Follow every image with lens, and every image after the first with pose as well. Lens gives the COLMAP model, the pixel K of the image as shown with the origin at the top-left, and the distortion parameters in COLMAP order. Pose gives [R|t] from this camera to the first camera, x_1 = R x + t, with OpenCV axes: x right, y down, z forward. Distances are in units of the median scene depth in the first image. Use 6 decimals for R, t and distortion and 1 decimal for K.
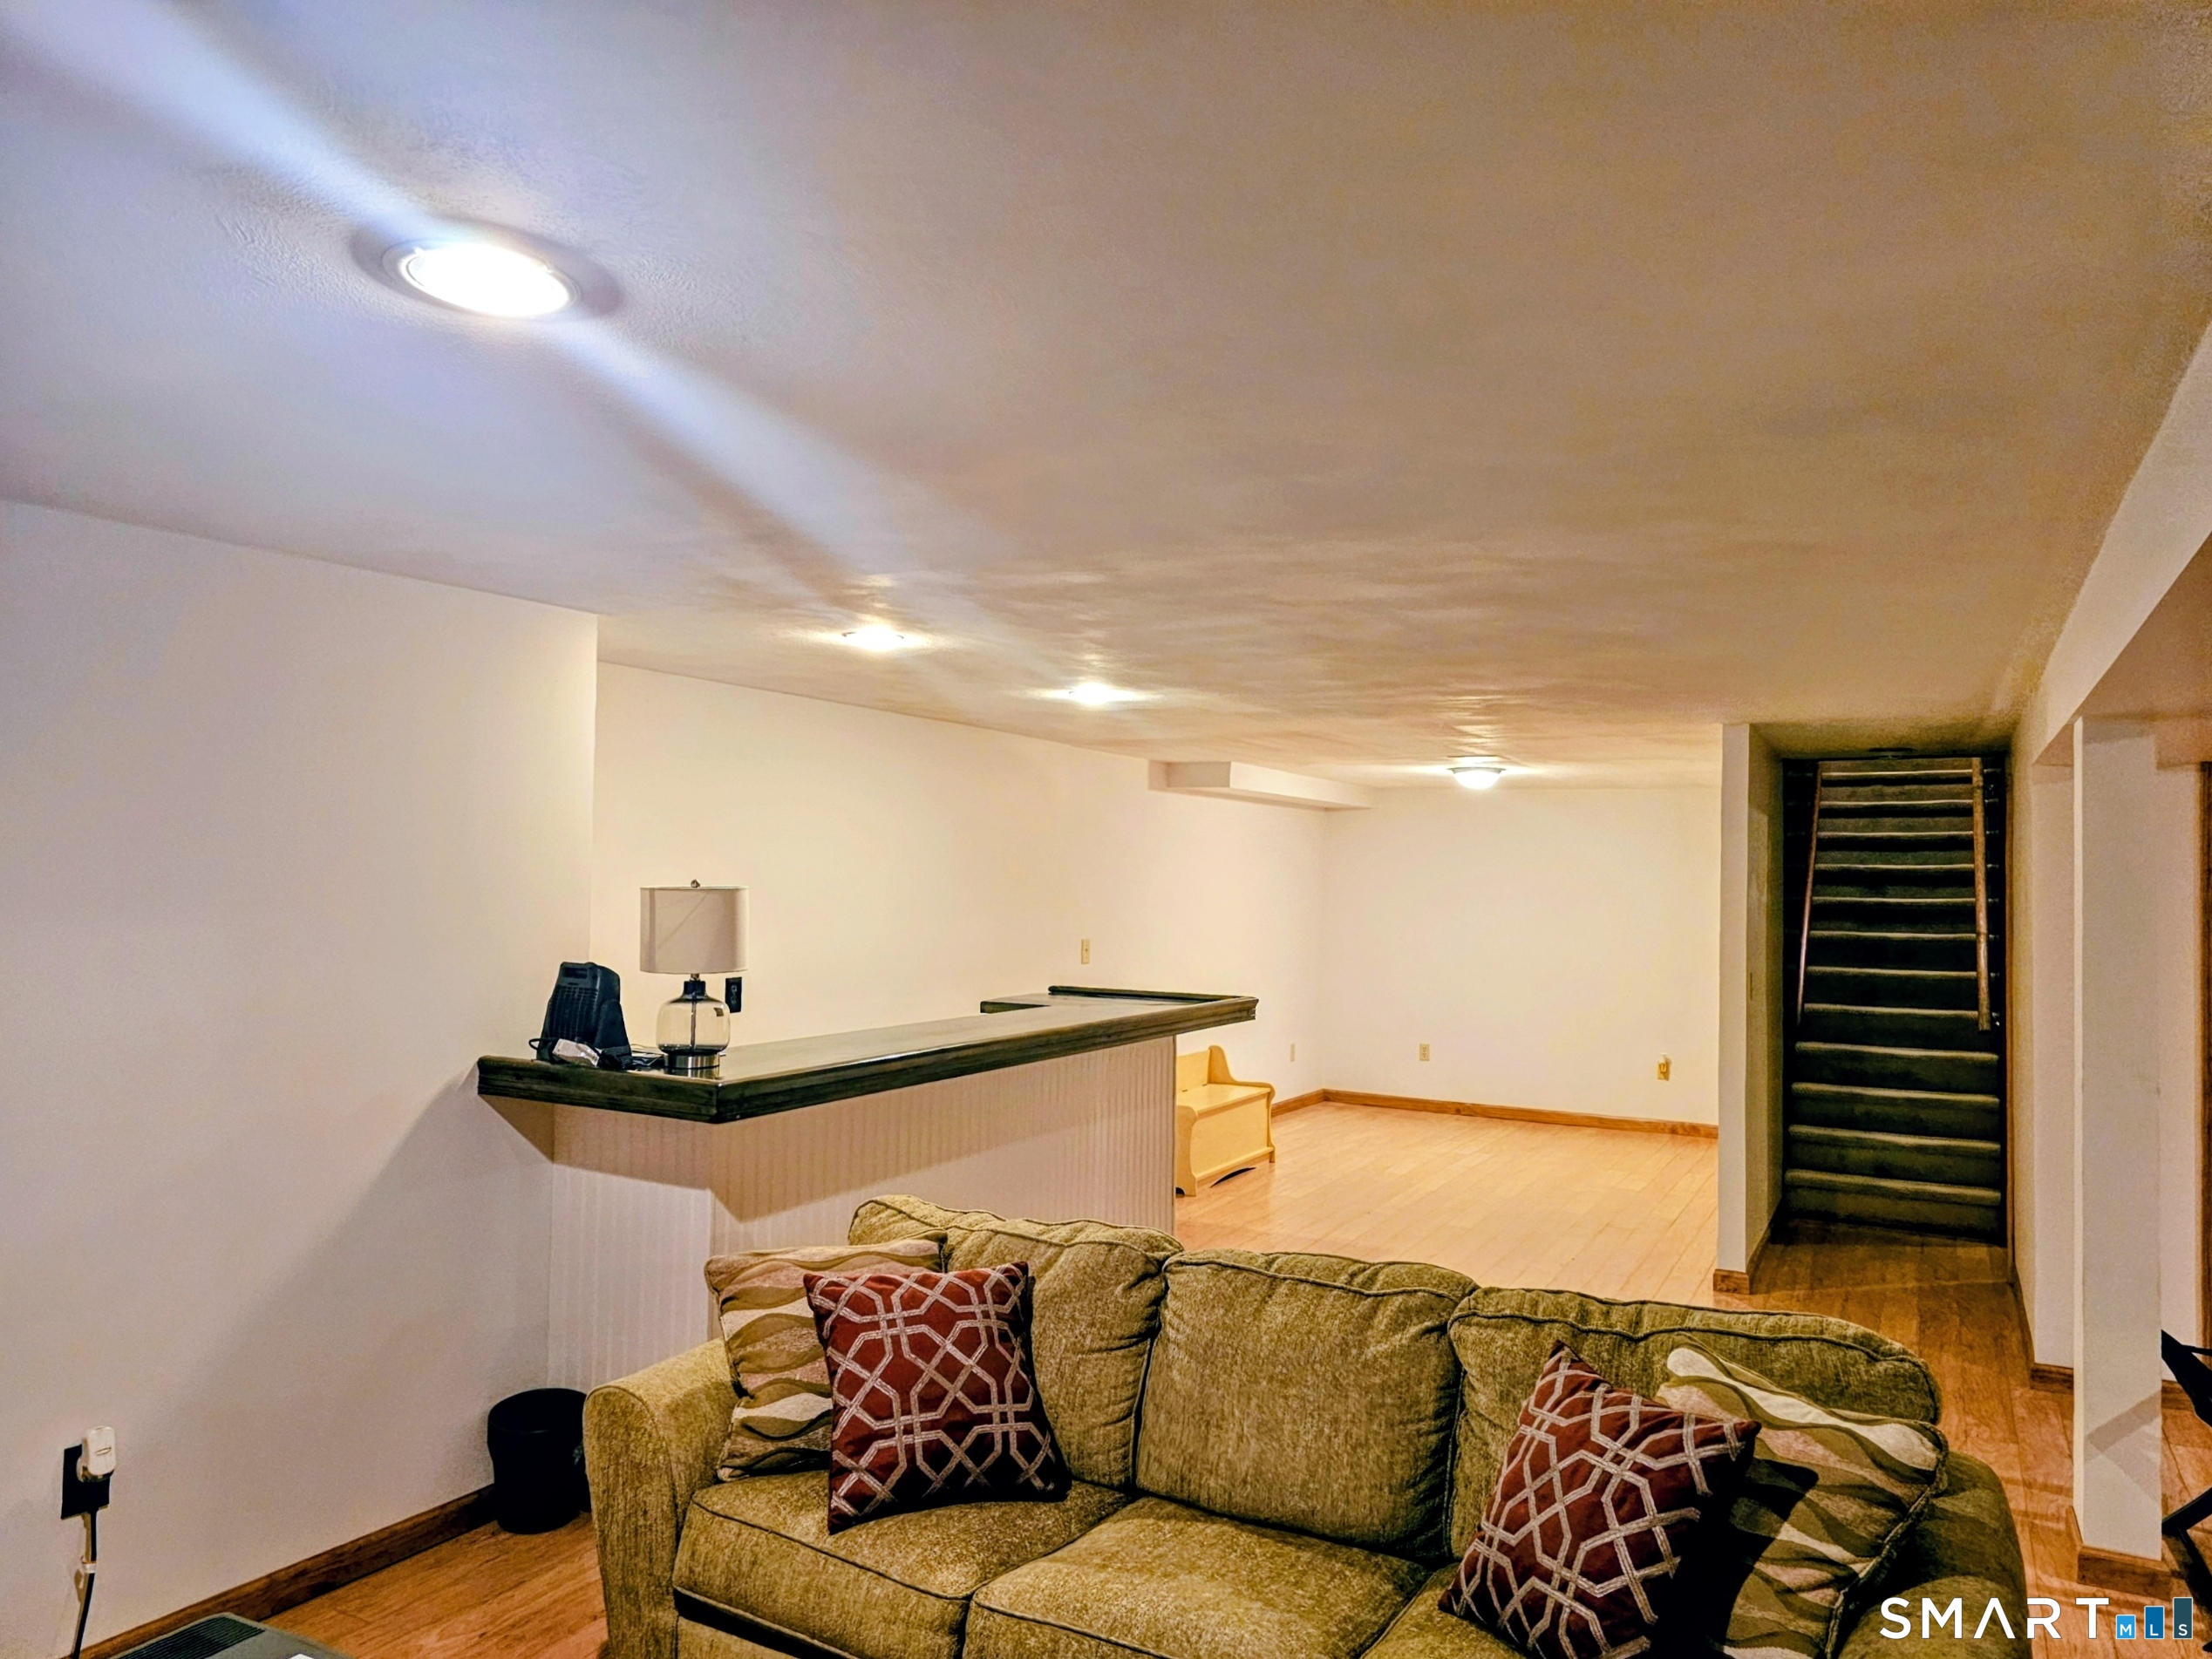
lens RADIAL K [[1499.2, 0, 1108.1], [0, 1499.2, 835.1], [0, 0, 1]] dist [0.074547, -0.061408]
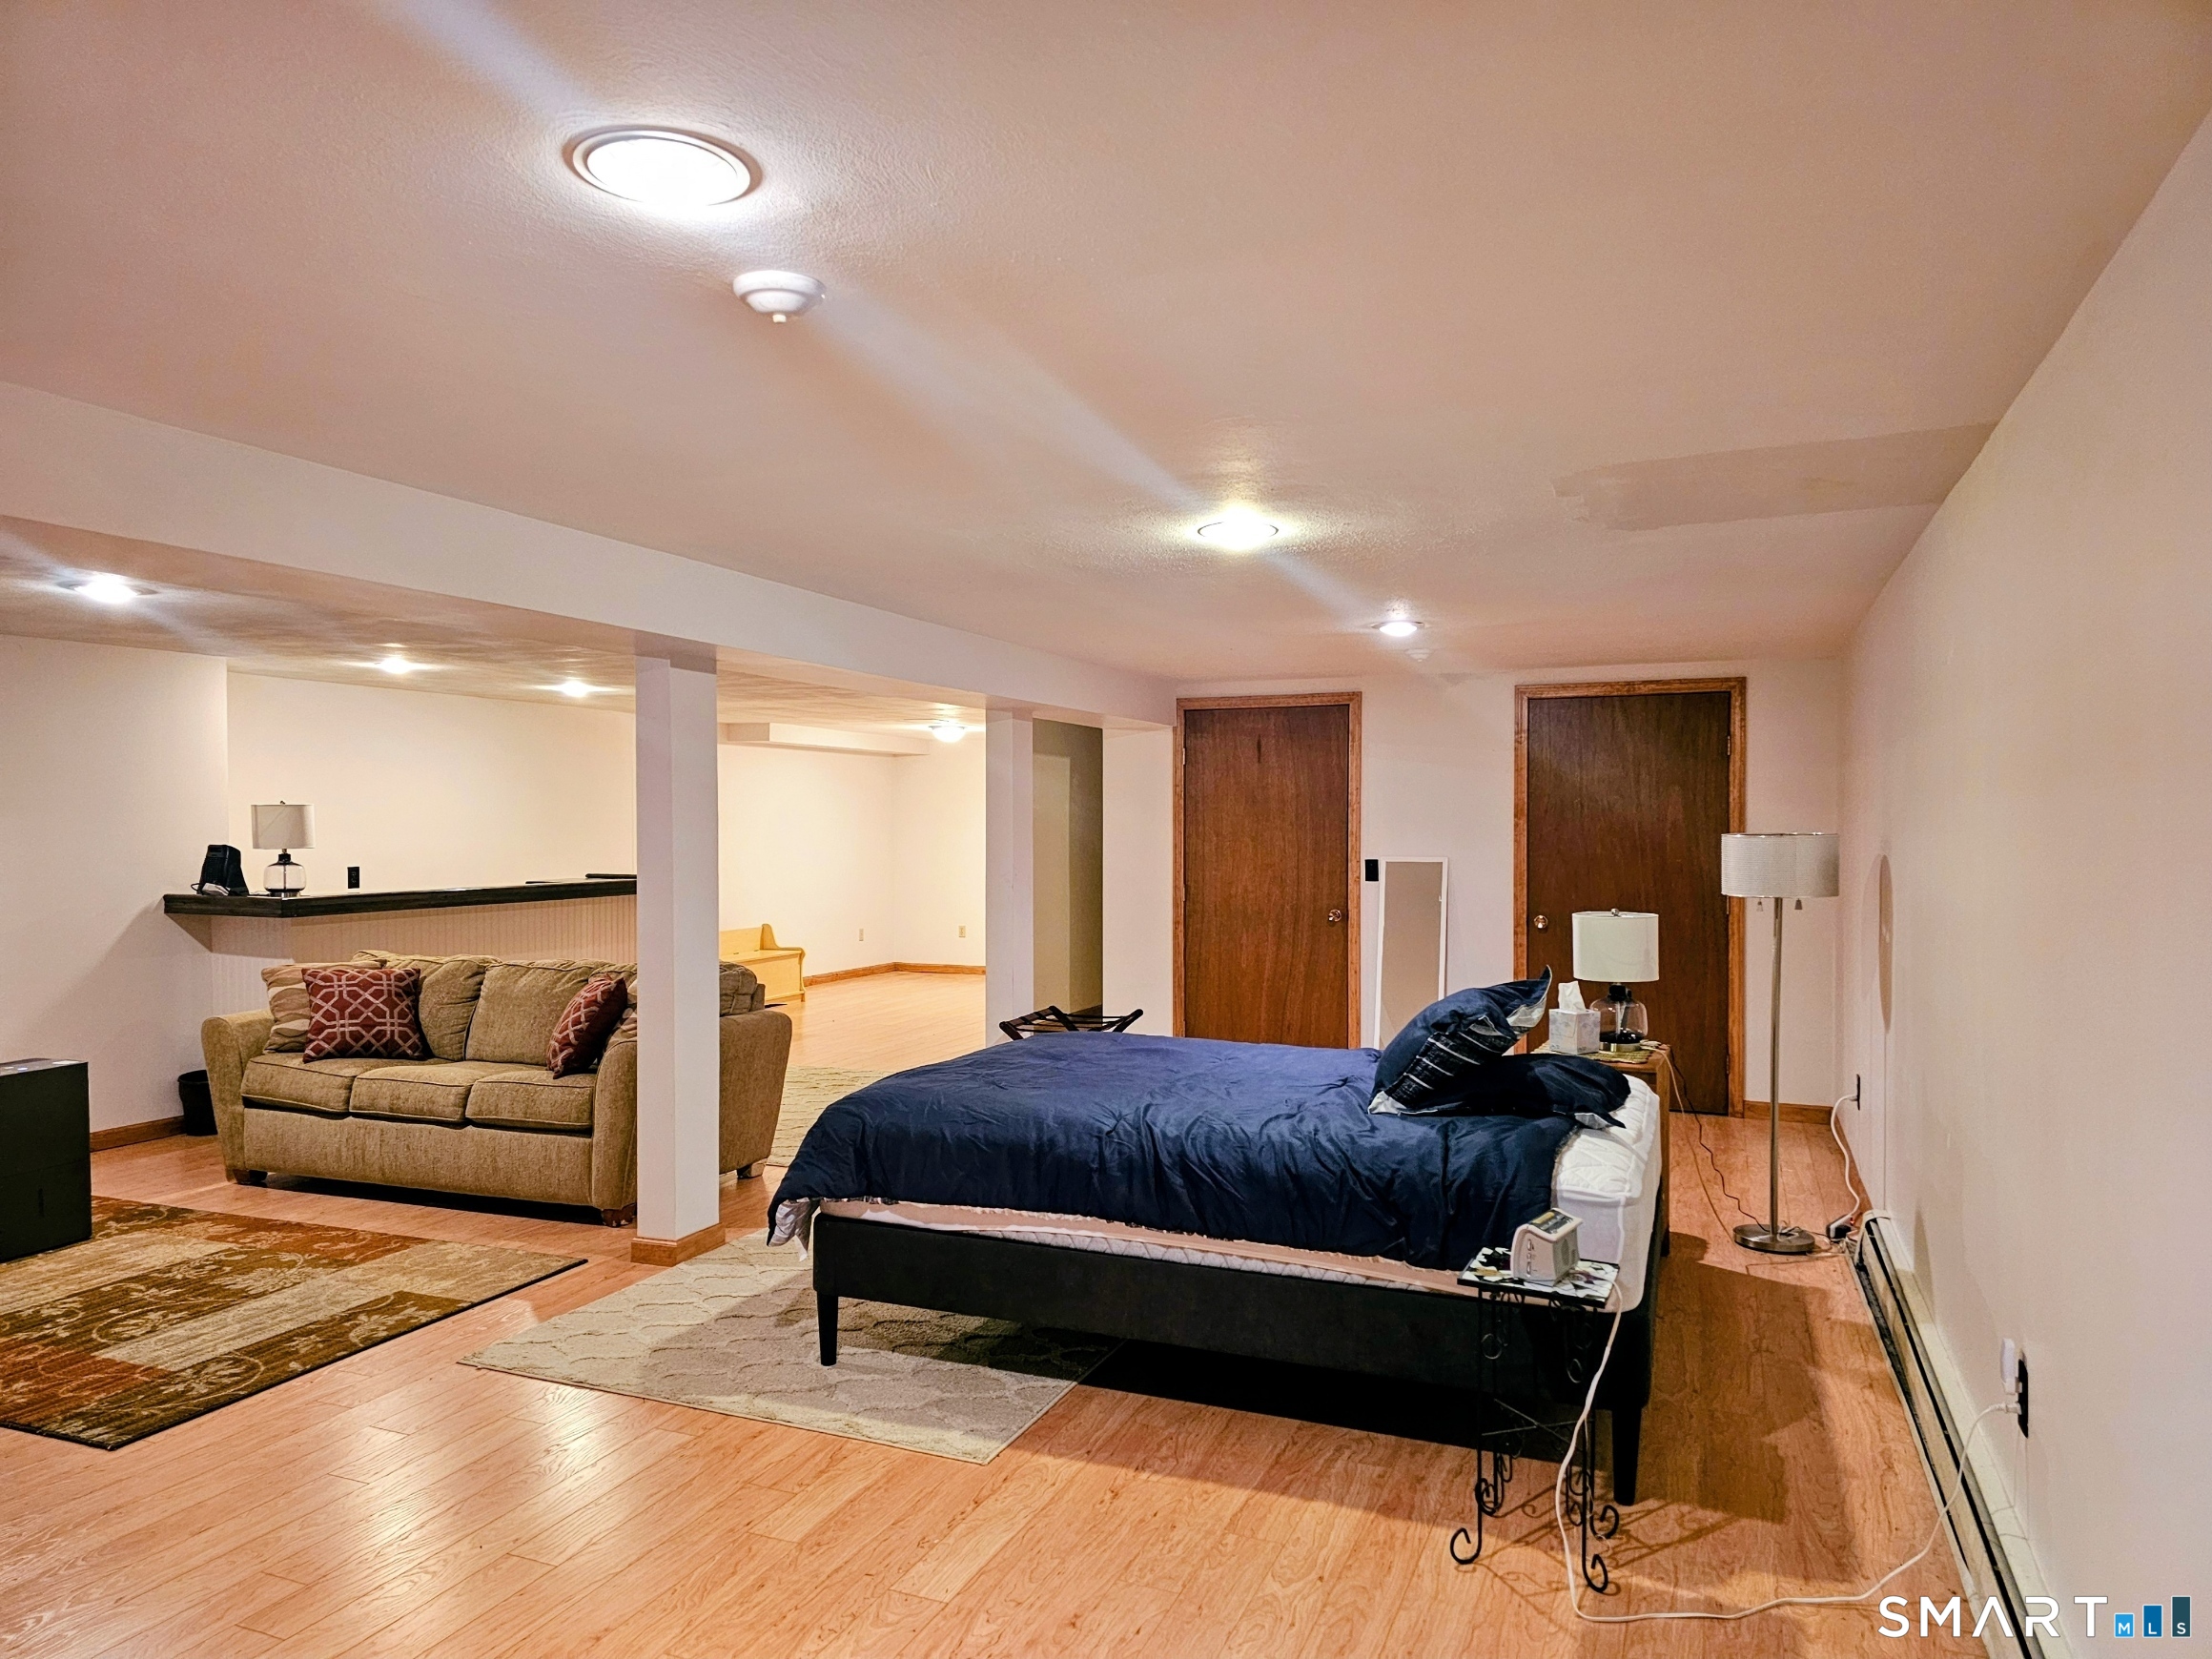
lens RADIAL K [[1499.3, 0, 1100.3], [0, 1499.3, 821.8], [0, 0, 1]] dist [0.074547, -0.061408]
pose [[0.994519, -0.013919, 0.103623, 0.575903], [0.010549, 0.999400, 0.032995, 0.003466], [-0.104020, -0.031721, 0.994069, -1.064281]]
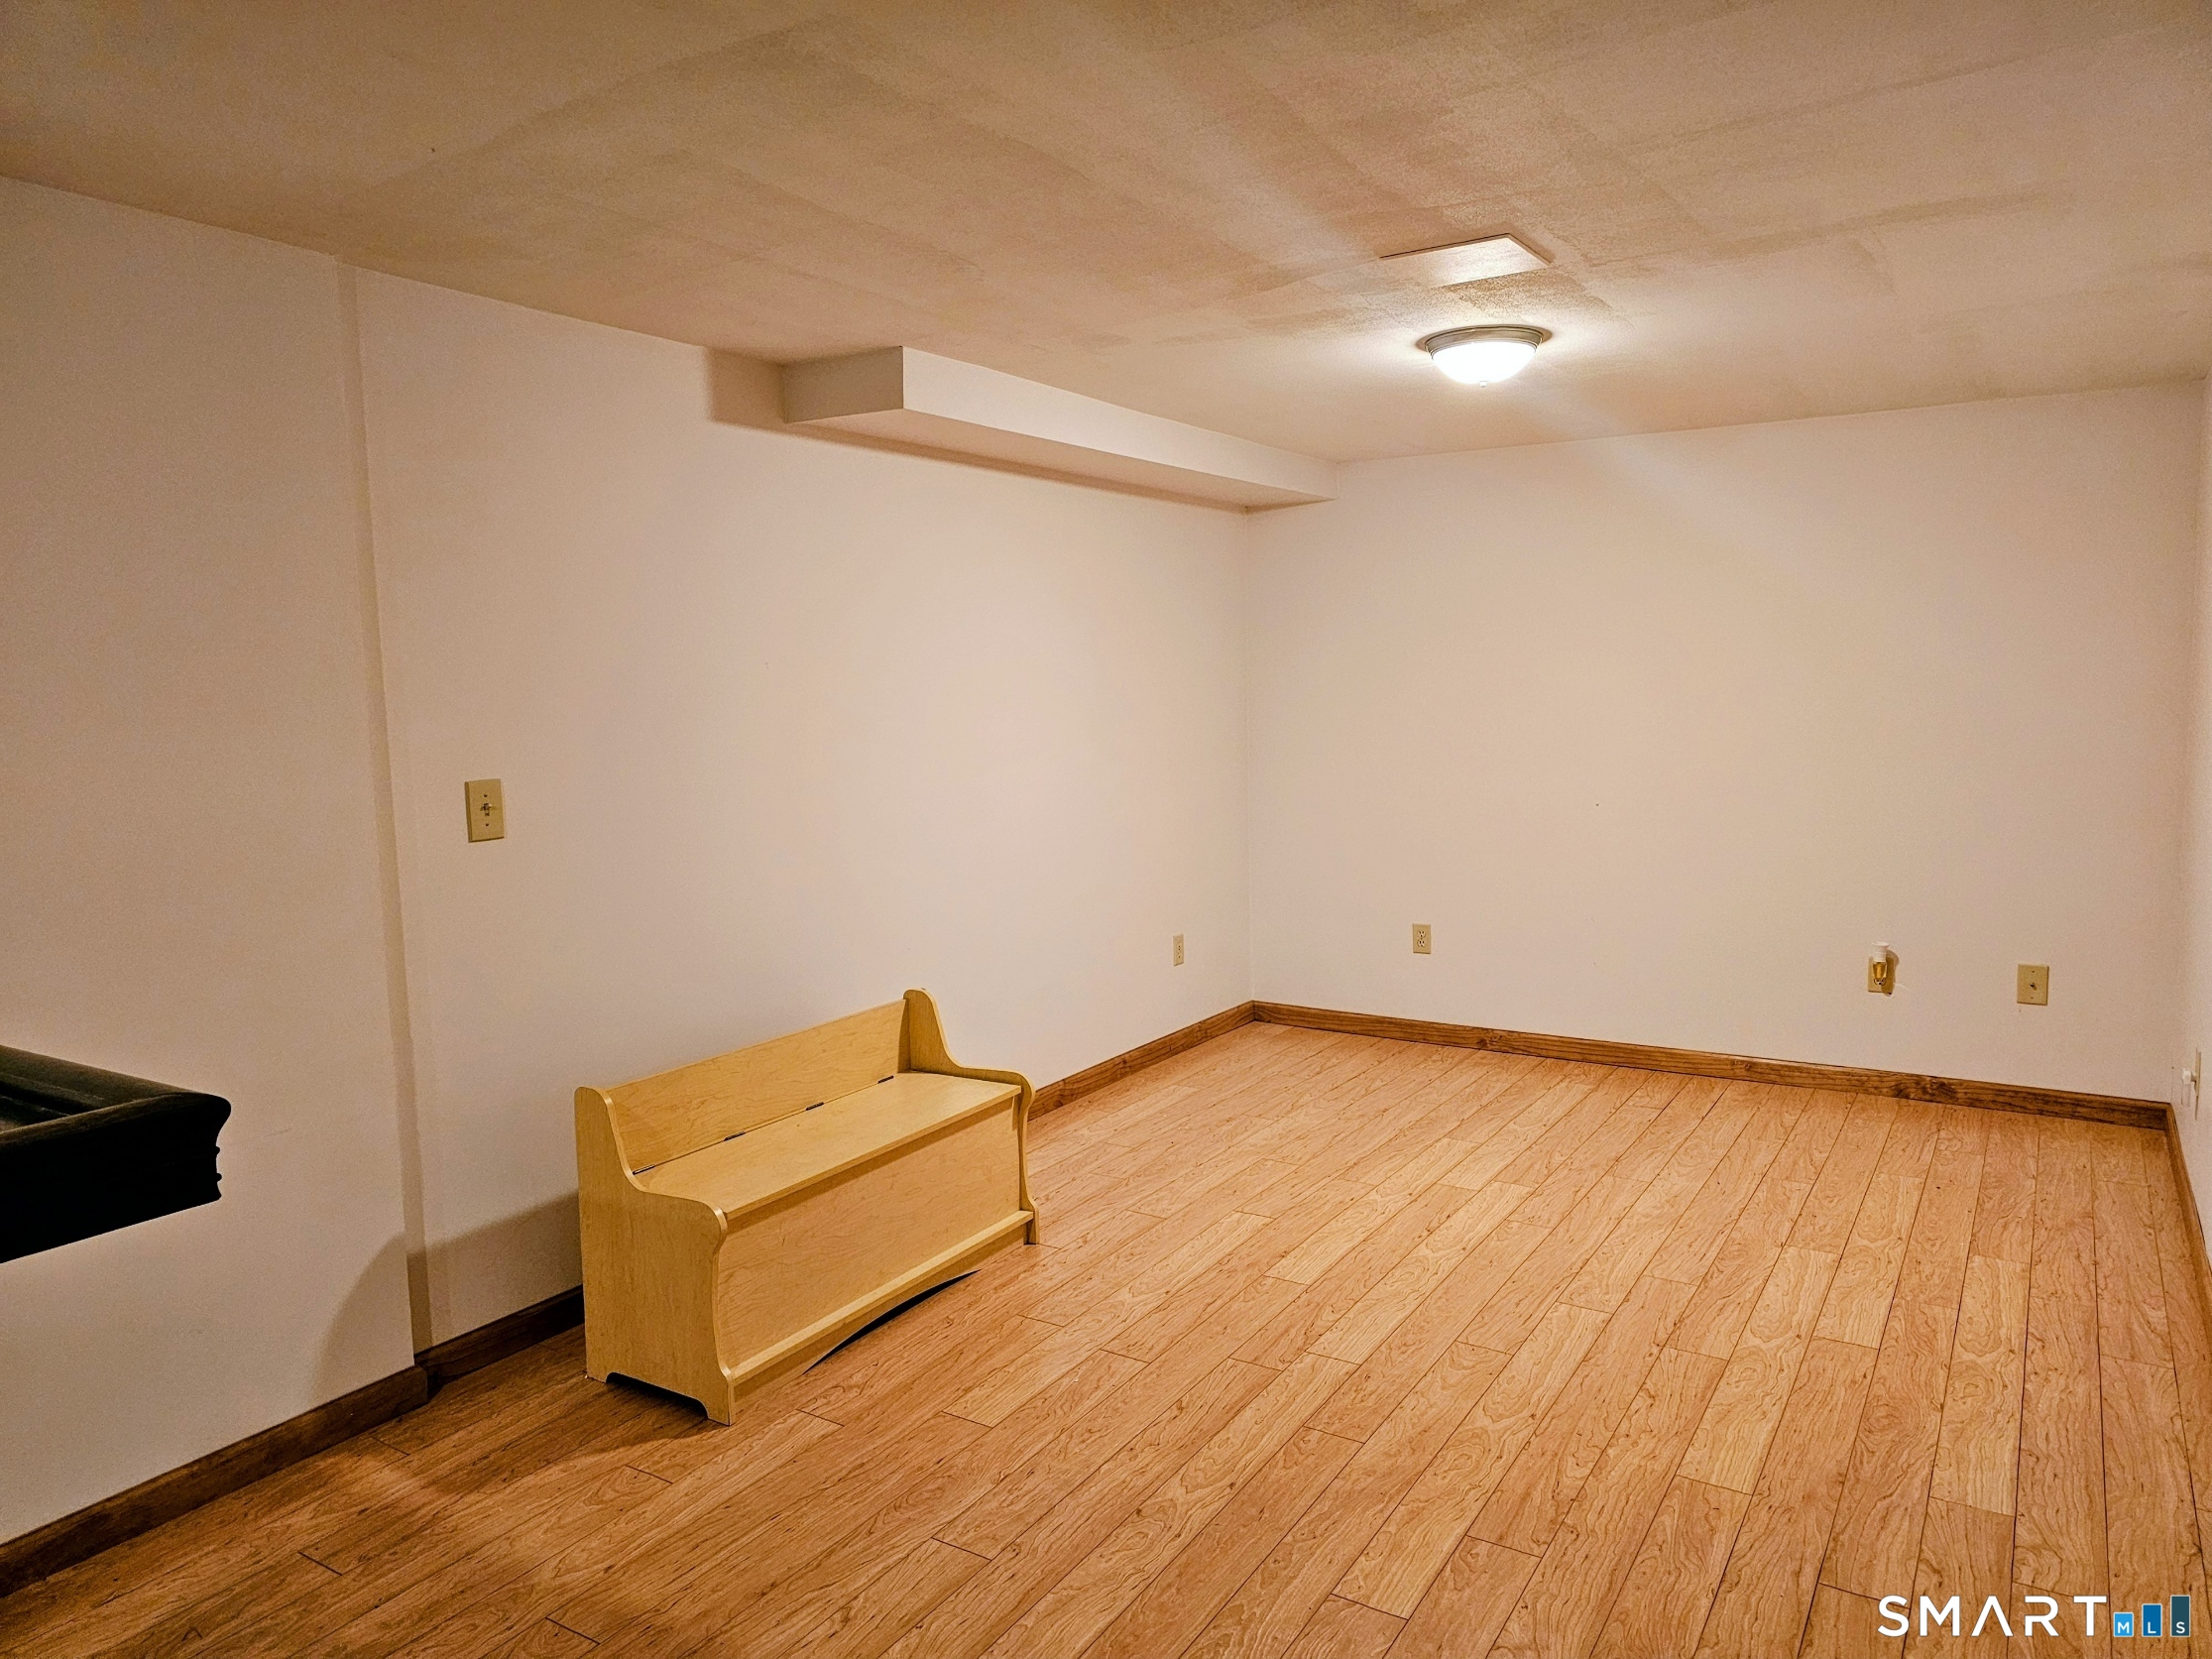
lens RADIAL K [[1499.4, 0, 1108.5], [0, 1499.4, 822.0], [0, 0, 1]] dist [0.074547, -0.061408]
pose [[0.997426, -0.034341, -0.062944, 0.388068], [0.041903, 0.991515, 0.123056, 0.083335], [0.058184, -0.125377, 0.990402, 1.327664]]
